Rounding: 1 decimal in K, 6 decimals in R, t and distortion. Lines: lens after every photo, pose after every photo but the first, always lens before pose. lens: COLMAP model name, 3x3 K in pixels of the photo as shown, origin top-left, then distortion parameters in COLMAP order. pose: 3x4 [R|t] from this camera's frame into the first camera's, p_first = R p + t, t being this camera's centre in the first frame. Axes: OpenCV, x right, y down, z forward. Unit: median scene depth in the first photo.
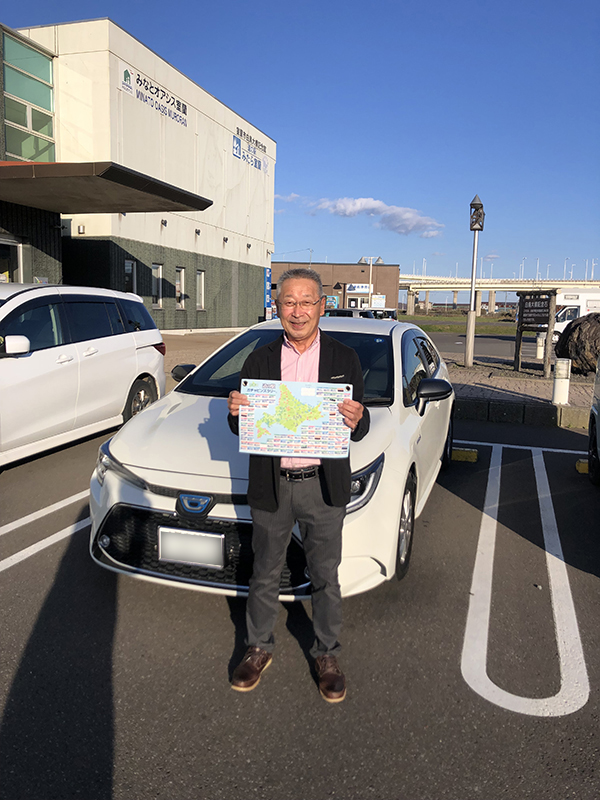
lens RADIAL K [[647.3, 0, 303.7], [0, 647.3, 394.8], [0, 0, 1]] dist [0.005285, -0.010048]
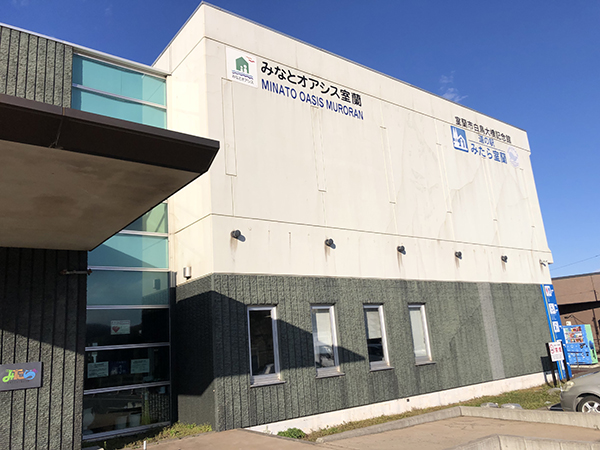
lens RADIAL K [[485.5, 0, 301.8], [0, 485.5, 223.8], [0, 0, 1]] dist [0.005285, -0.010048]
pose [[0.815453, -0.227463, -0.532256, 0.037437], [0.025045, 0.932554, -0.360161, -0.101772], [0.578281, 0.280364, 0.766151, 0.587440]]
